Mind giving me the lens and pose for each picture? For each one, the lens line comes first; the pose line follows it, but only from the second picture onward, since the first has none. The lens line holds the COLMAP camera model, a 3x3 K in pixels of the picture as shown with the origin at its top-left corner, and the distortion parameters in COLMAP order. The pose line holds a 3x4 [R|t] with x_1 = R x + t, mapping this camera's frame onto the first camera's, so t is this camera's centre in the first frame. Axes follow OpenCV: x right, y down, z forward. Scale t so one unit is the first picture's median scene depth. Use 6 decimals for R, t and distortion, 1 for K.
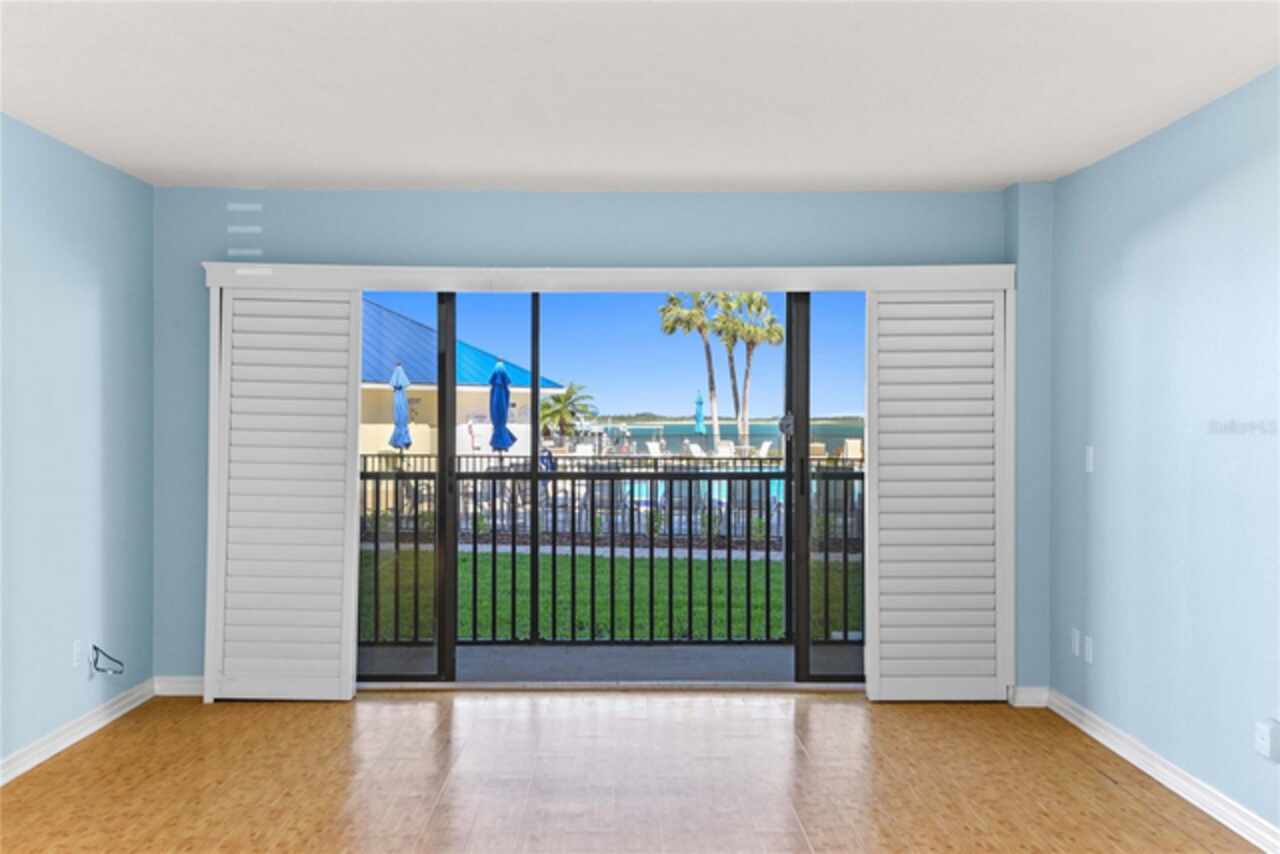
lens RADIAL K [[1239.0, 0, 640.0], [0, 1239.0, 427.0], [0, 0, 1]] dist [0.045374, -0.008703]
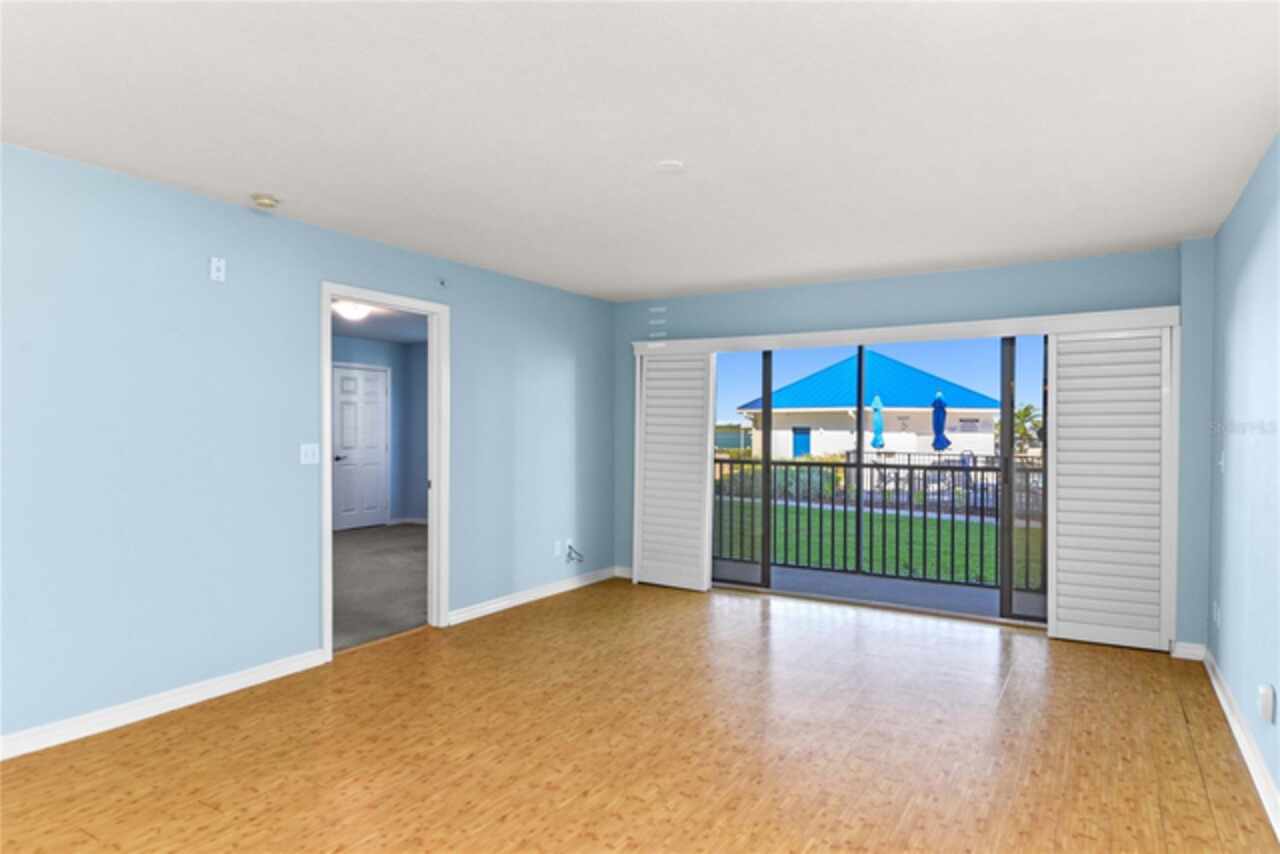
lens RADIAL K [[763.3, 0, 643.6], [0, 763.3, 431.9], [0, 0, 1]] dist [0.023328, -0.029746]
pose [[0.848174, 0.004244, -0.529701, 0.249816], [-0.006415, 0.999977, -0.002261, 0.001964], [0.529679, 0.005316, 0.848181, 0.058727]]
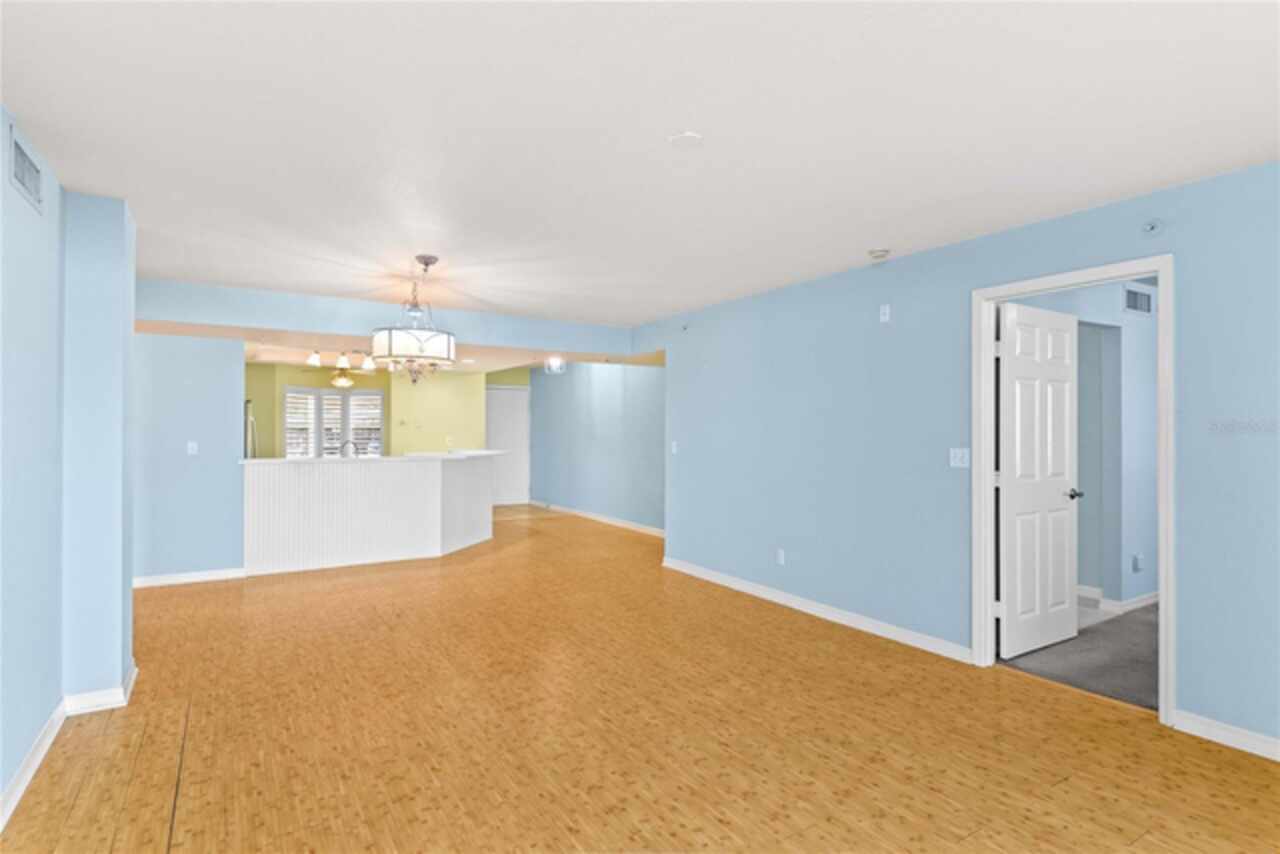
lens RADIAL K [[652.1, 0, 640.0], [0, 652.1, 427.0], [0, 0, 1]] dist [0.028494, -0.022092]
pose [[-0.858595, -0.006542, -0.512612, 0.213026], [-0.007236, 0.999974, -0.000641, -0.005033], [0.512603, 0.003159, -0.858620, 0.879525]]
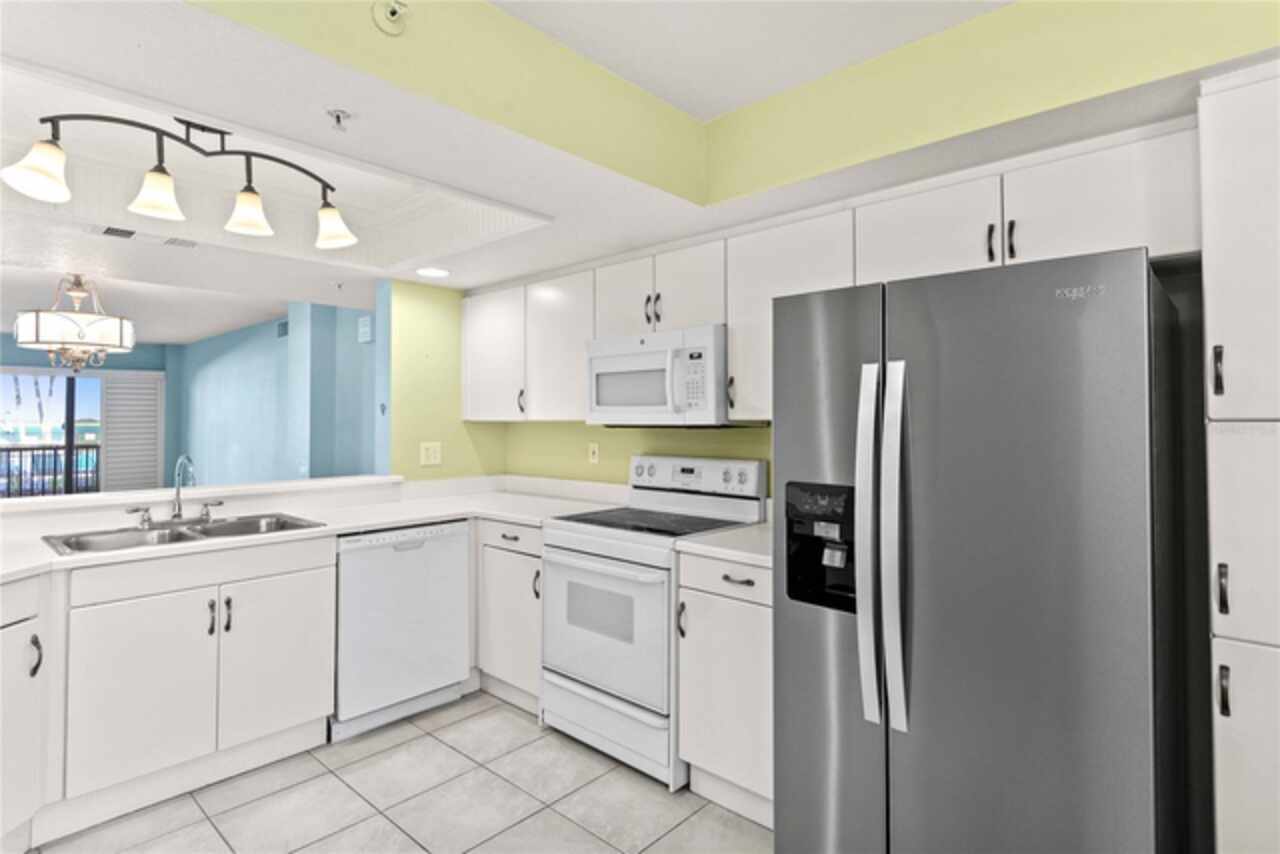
lens RADIAL K [[652.1, 0, 640.0], [0, 652.1, 427.0], [0, 0, 1]] dist [0.028494, -0.022092]
pose [[0.685161, -0.011640, 0.728298, -0.062887], [0.009138, 0.999931, 0.007384, 0.000819], [-0.728334, 0.001596, 0.685220, -0.871226]]
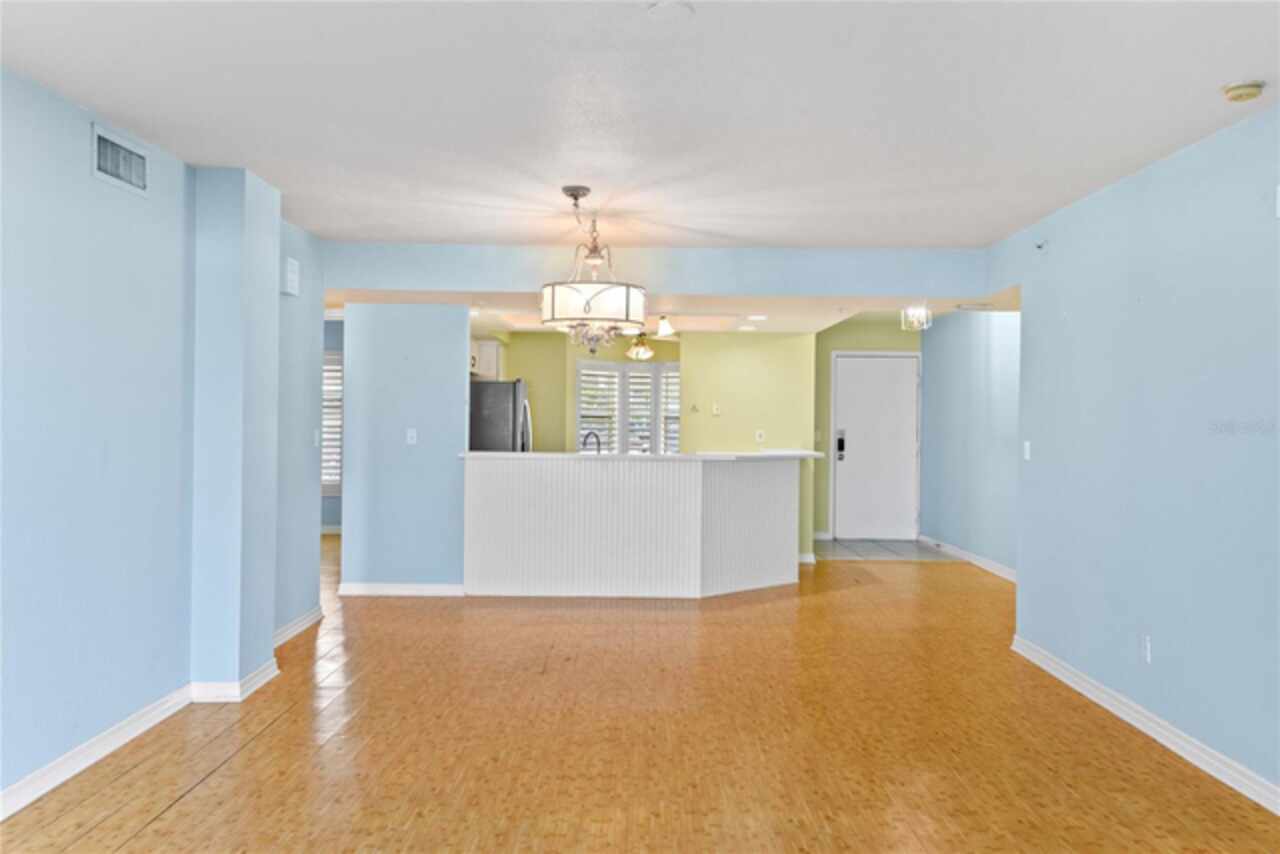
lens RADIAL K [[1065.0, 0, 644.3], [0, 1065.0, 426.4], [0, 0, 1]] dist [0.050148, -0.013967]
pose [[-0.999736, -0.014506, 0.017796, -0.026016], [-0.014288, 0.999823, 0.012275, -0.003368], [-0.017970, 0.012018, -0.999766, 1.029686]]
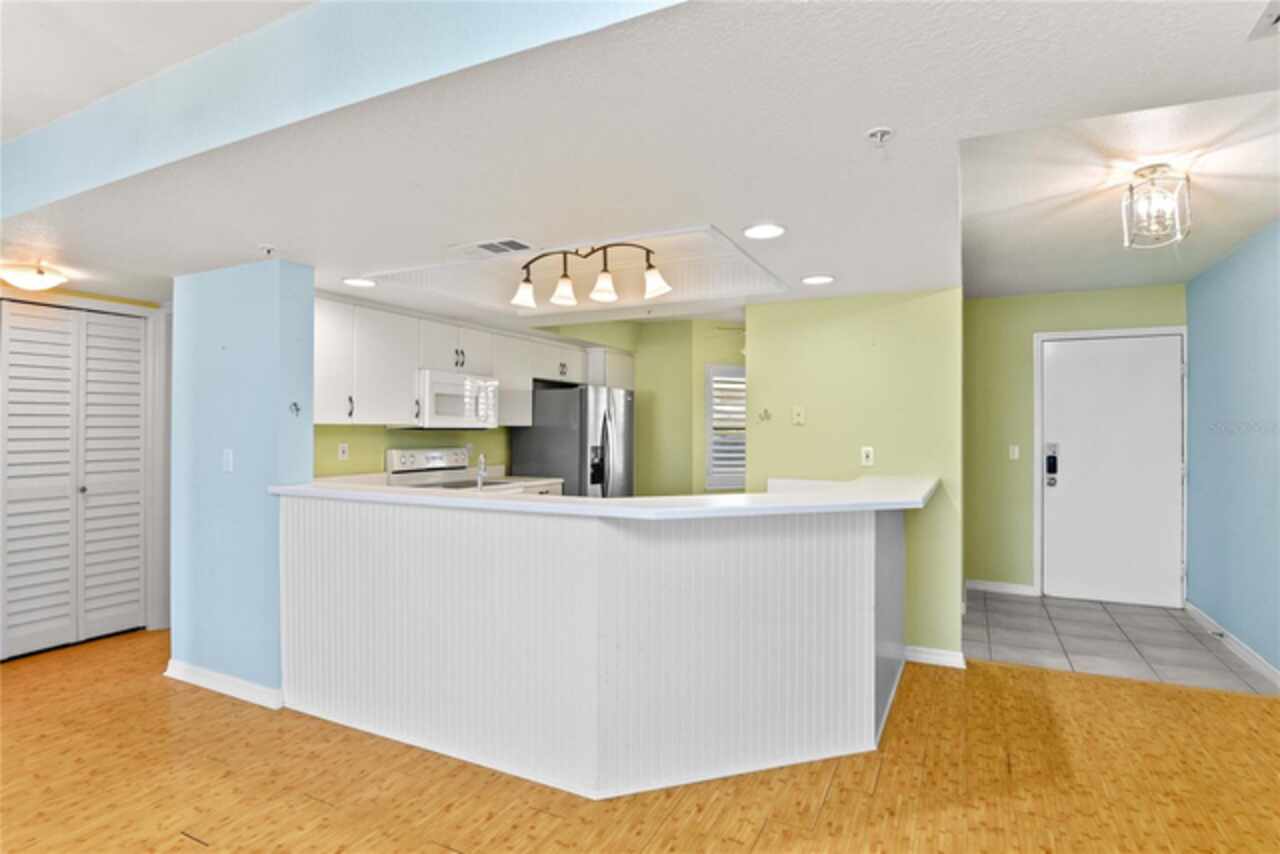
lens RADIAL K [[680.0, 0, 639.4], [0, 680.0, 421.5], [0, 0, 1]] dist [0.000876, -0.020907]
pose [[-0.890511, 0.000857, 0.454961, -0.280323], [-0.001848, 0.999983, -0.005500, -0.000461], [-0.454958, -0.005739, -0.890495, 0.077416]]
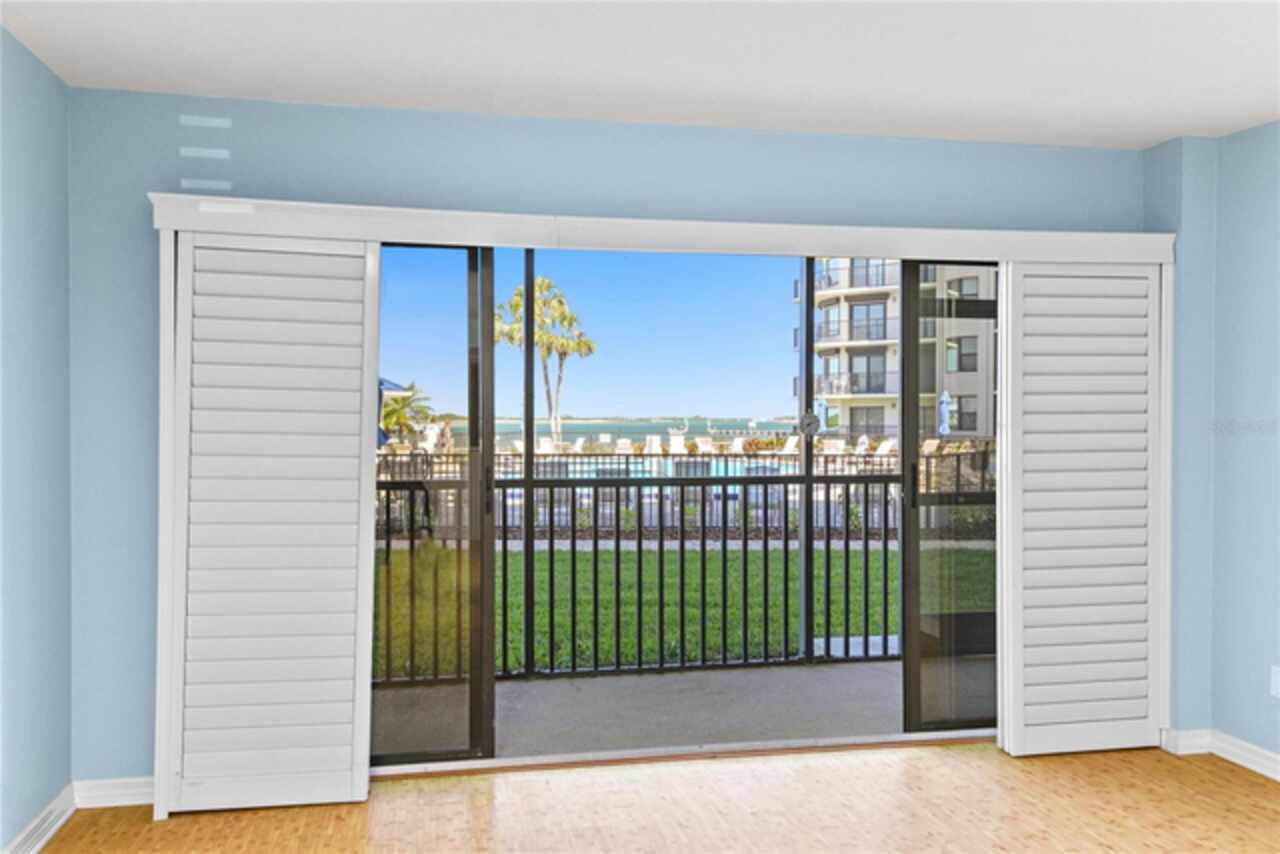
lens RADIAL K [[1023.1, 0, 638.0], [0, 1023.1, 428.8], [0, 0, 1]] dist [0.003340, 0.002412]
pose [[0.982747, -0.002663, 0.184935, -0.182815], [0.002077, 0.999992, 0.003365, -0.000446], [-0.184942, -0.002923, 0.982745, 0.372534]]
